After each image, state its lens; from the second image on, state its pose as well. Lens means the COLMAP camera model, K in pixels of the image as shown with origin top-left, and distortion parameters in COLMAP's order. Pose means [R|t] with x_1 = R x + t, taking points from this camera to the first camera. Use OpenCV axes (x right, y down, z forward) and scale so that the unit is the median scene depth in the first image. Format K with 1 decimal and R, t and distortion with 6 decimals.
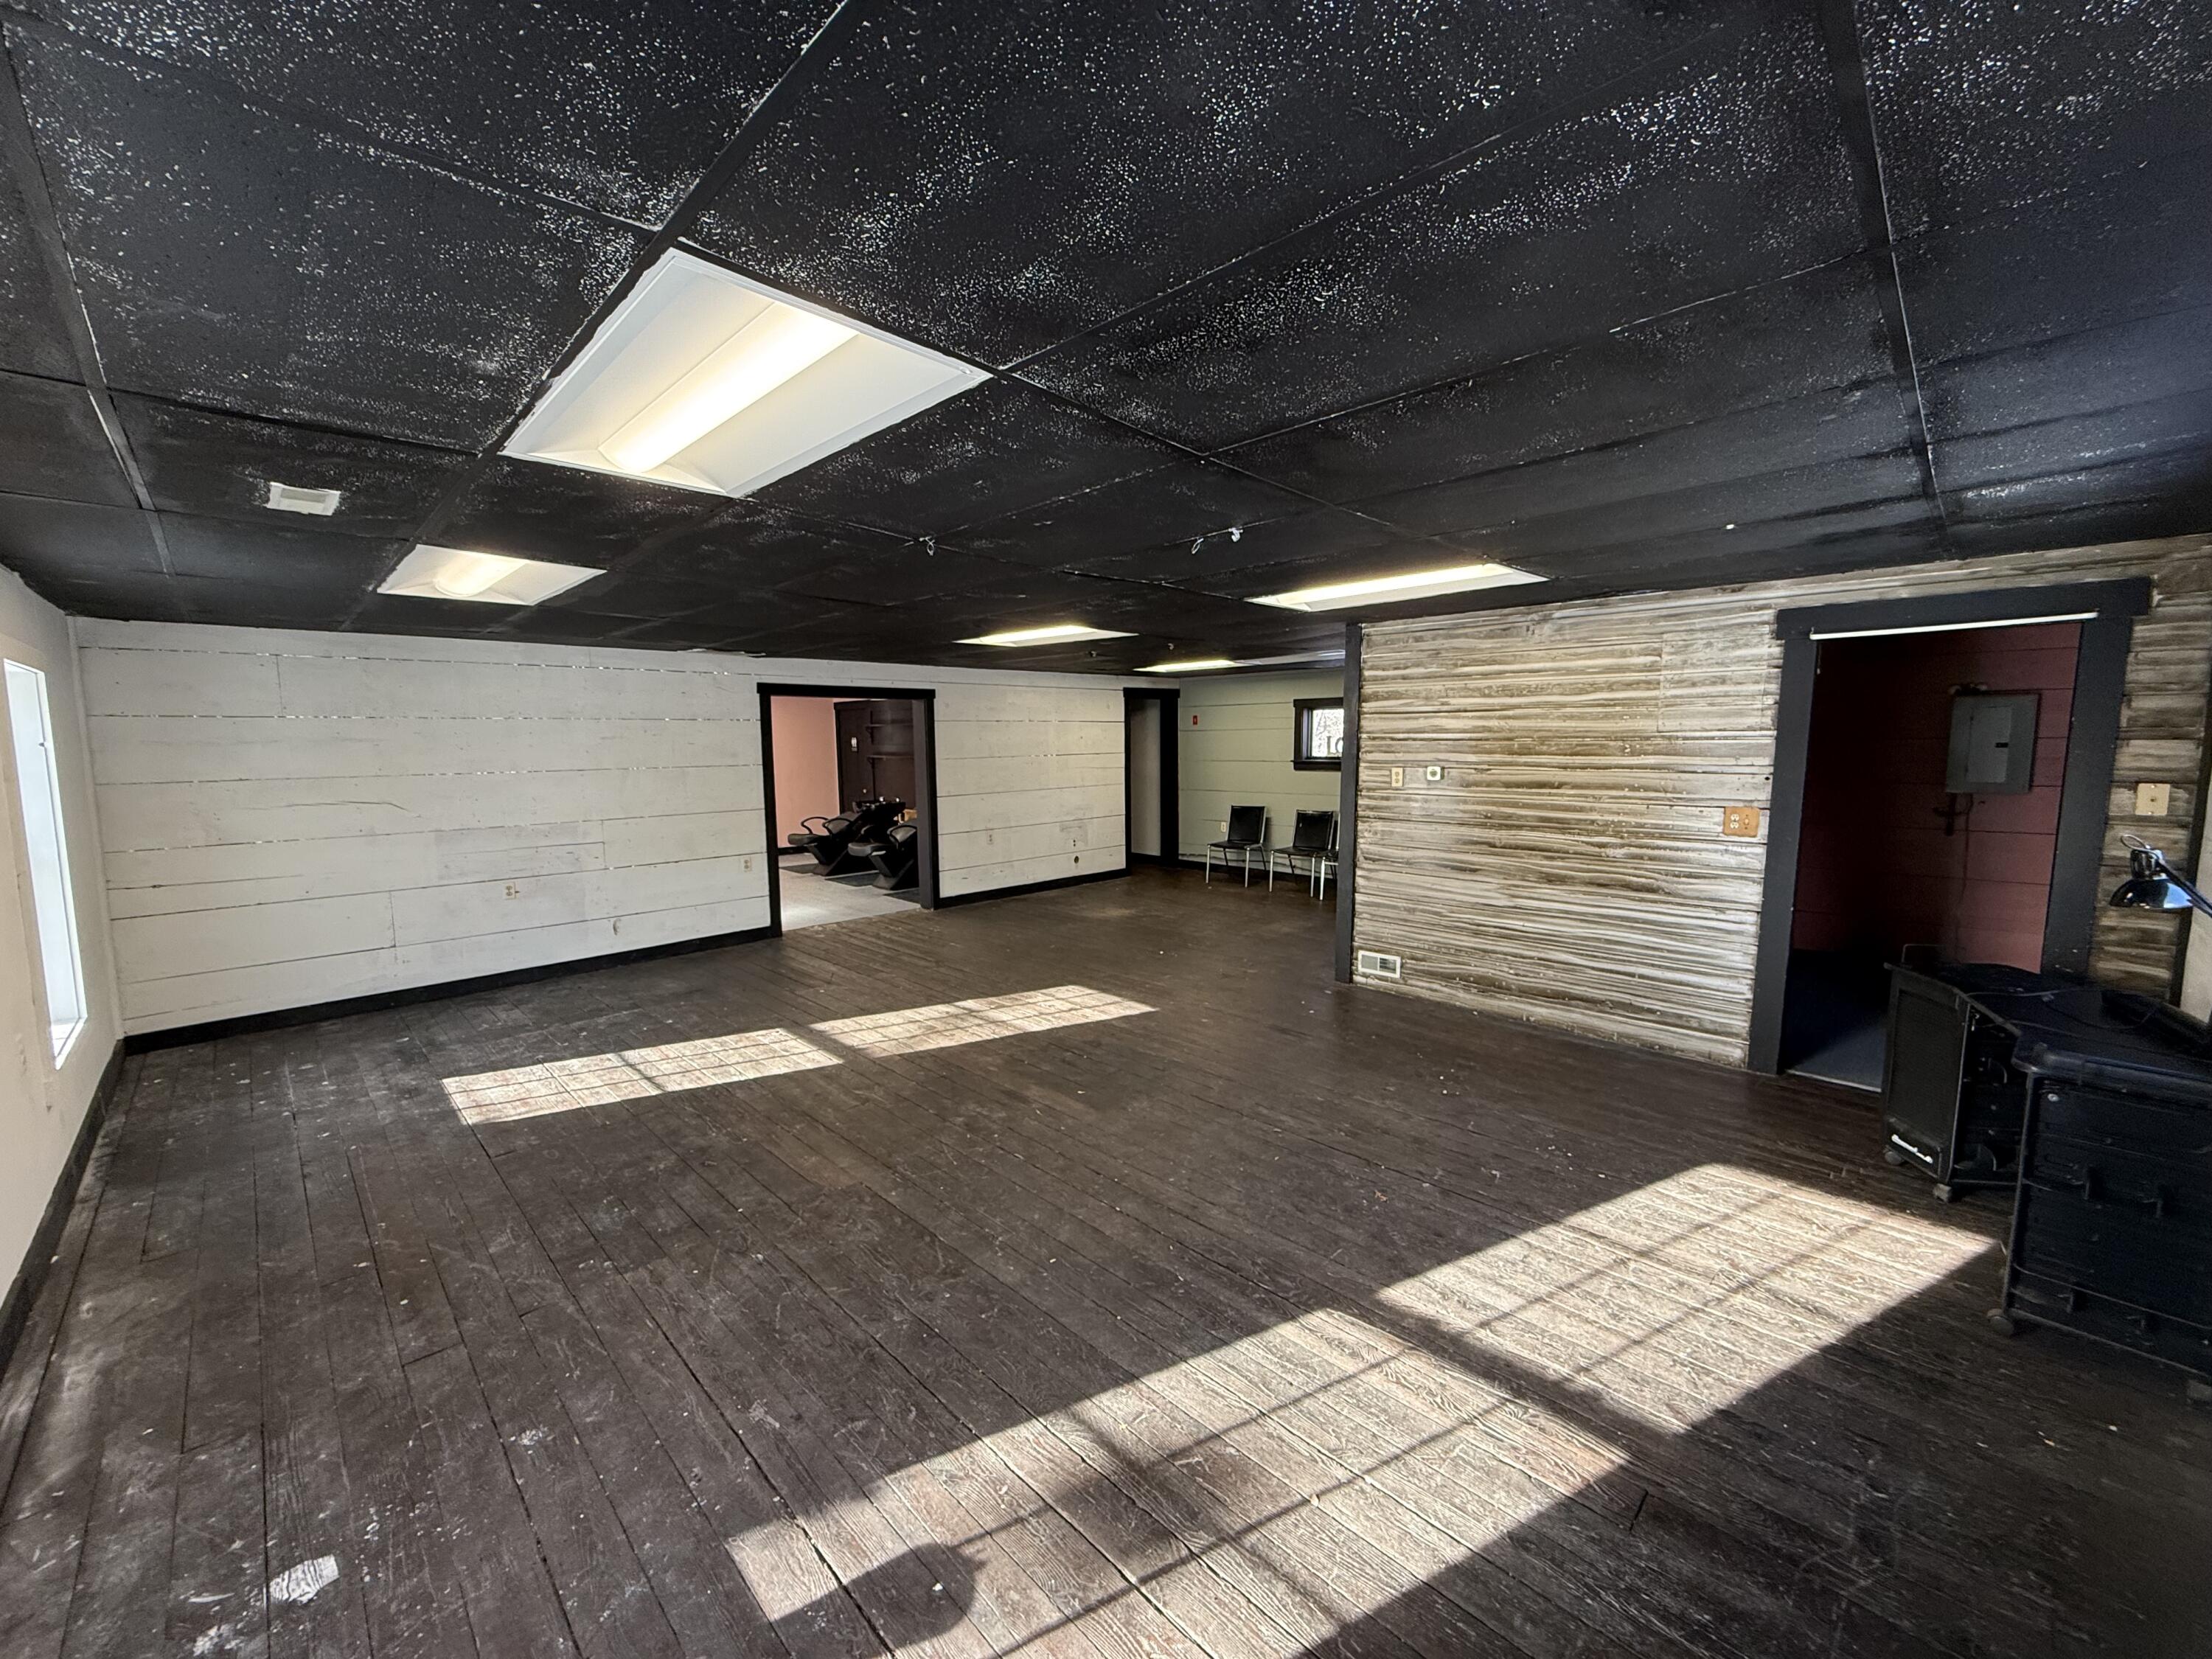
lens RADIAL K [[876.2, 0, 1099.8], [0, 876.2, 827.8], [0, 0, 1]] dist [0.001734, -0.000359]
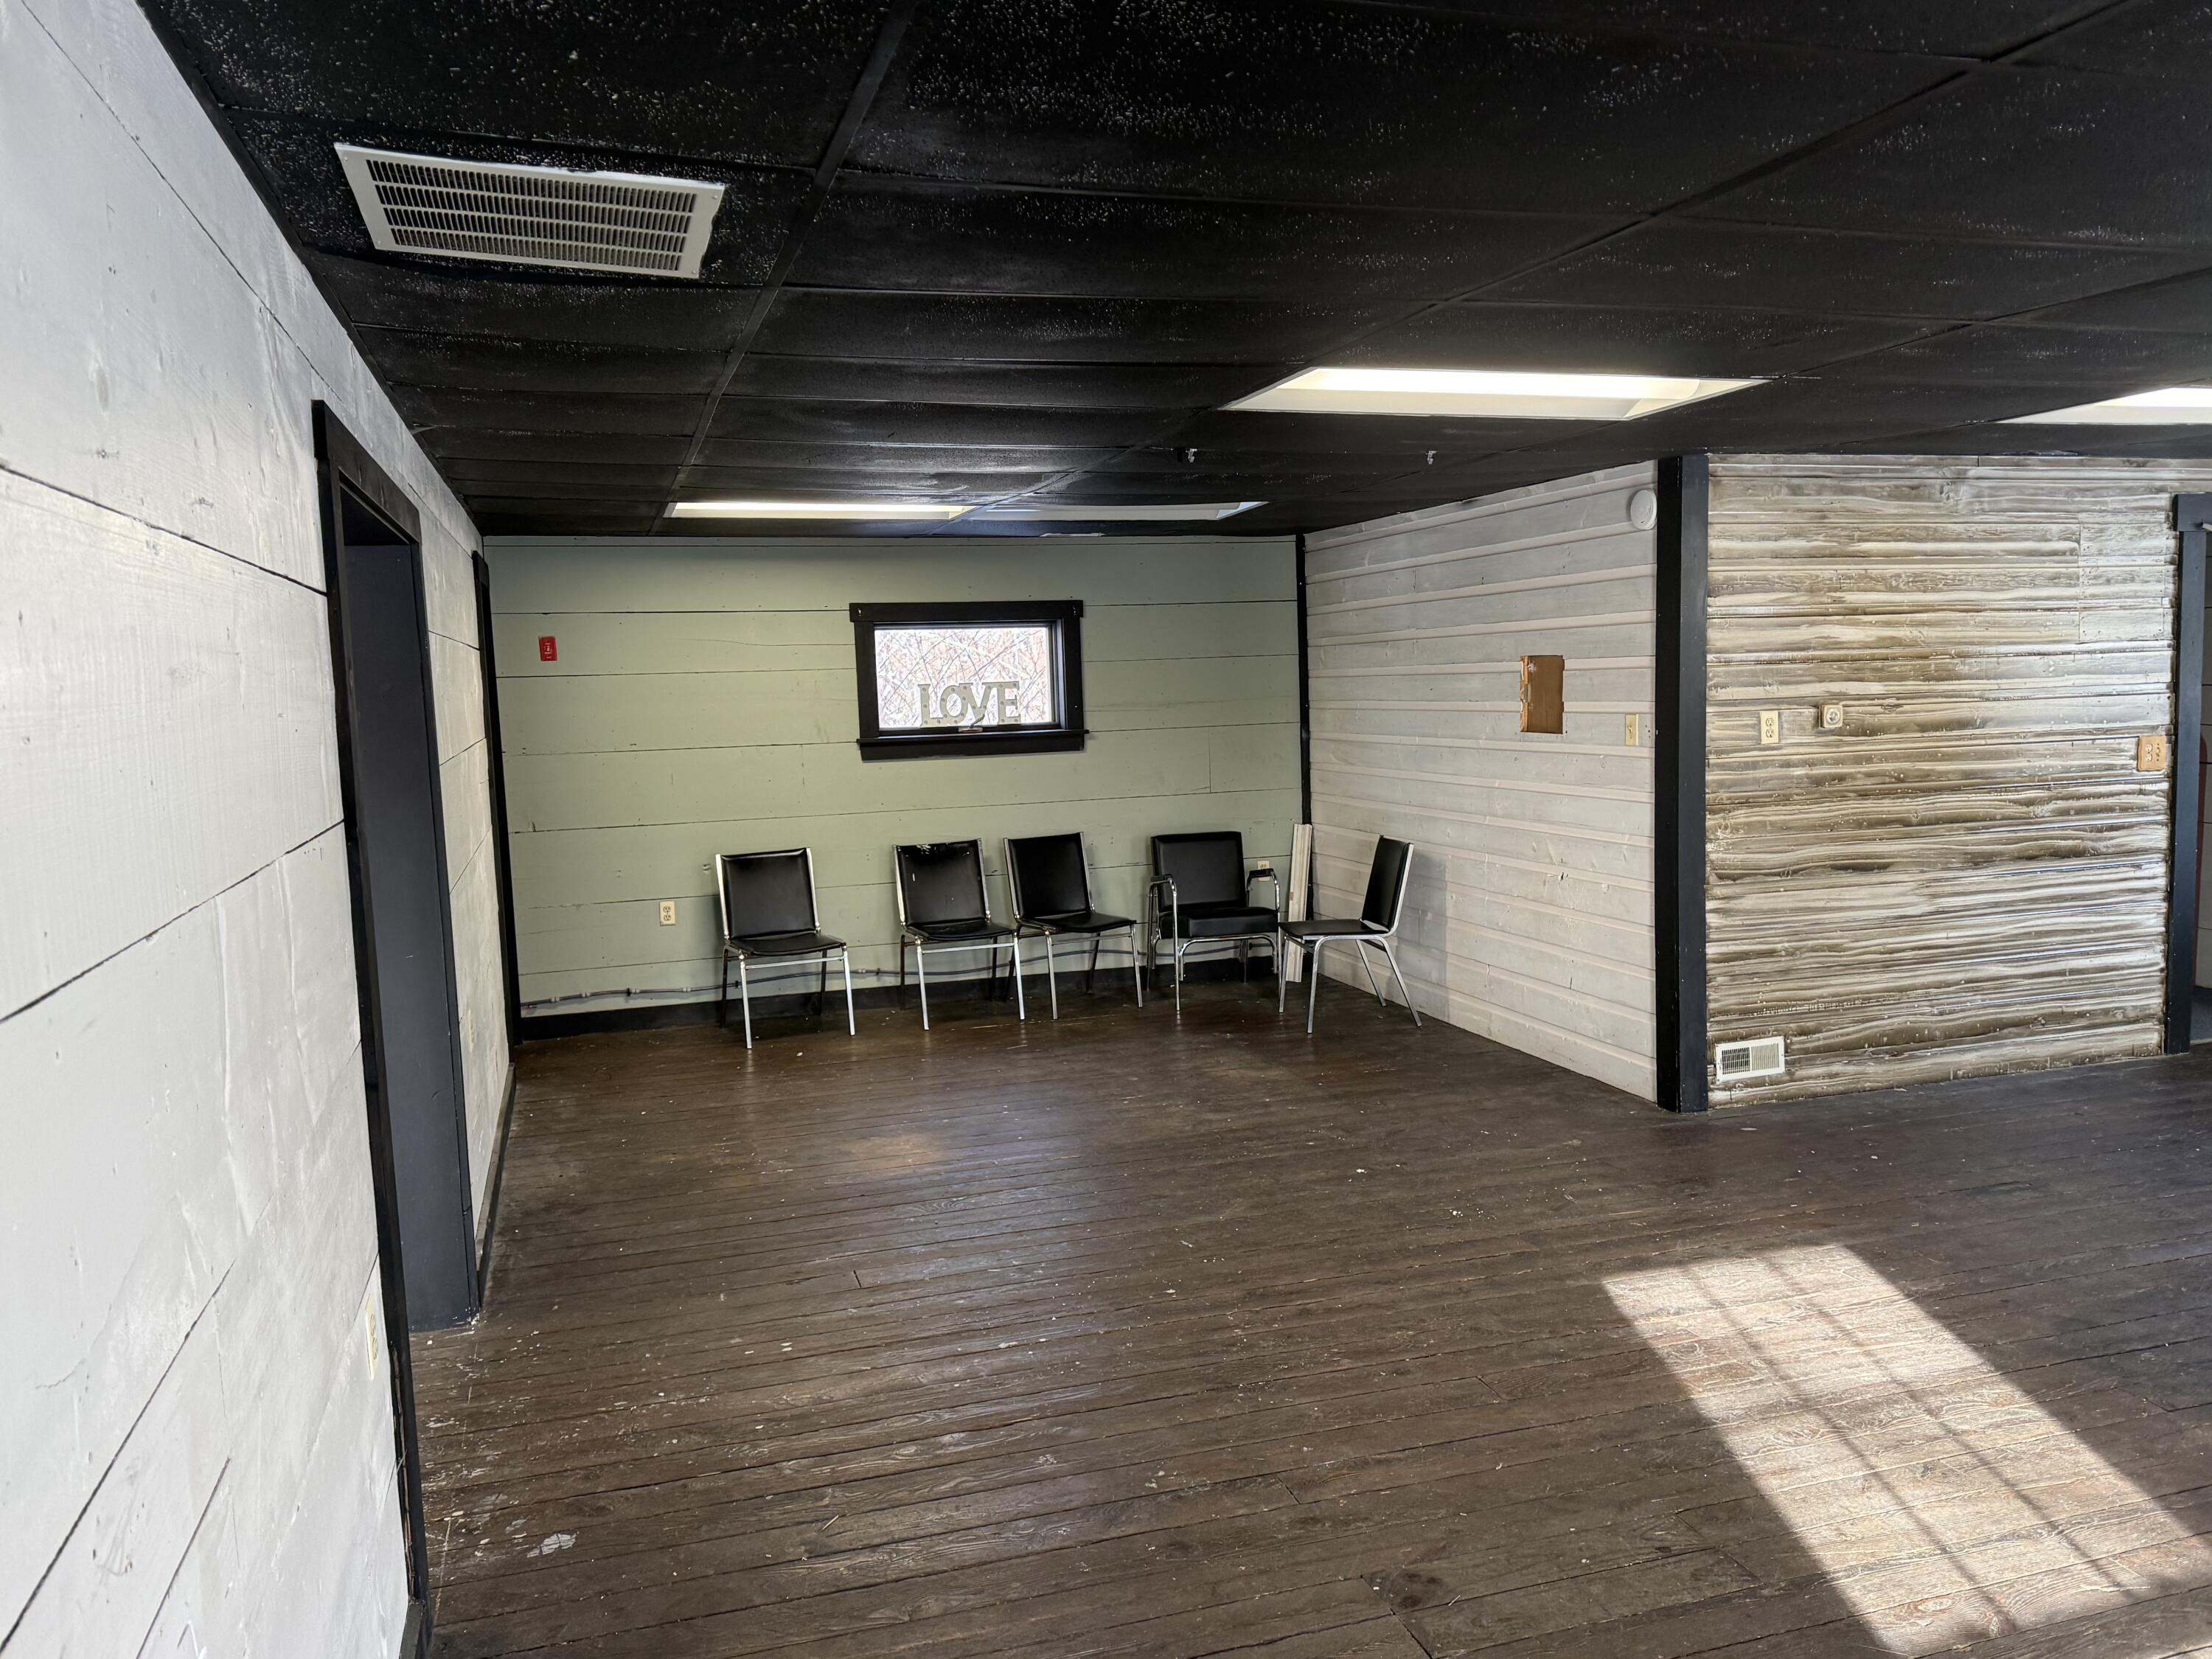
lens RADIAL K [[1649.8, 0, 1112.5], [0, 1649.8, 846.0], [0, 0, 1]] dist [0.083763, -0.107971]
pose [[0.452109, -0.094378, 0.886956, -0.908074], [0.118355, 0.991941, 0.045220, -0.087867], [-0.884076, 0.084531, 0.459635, 0.958966]]
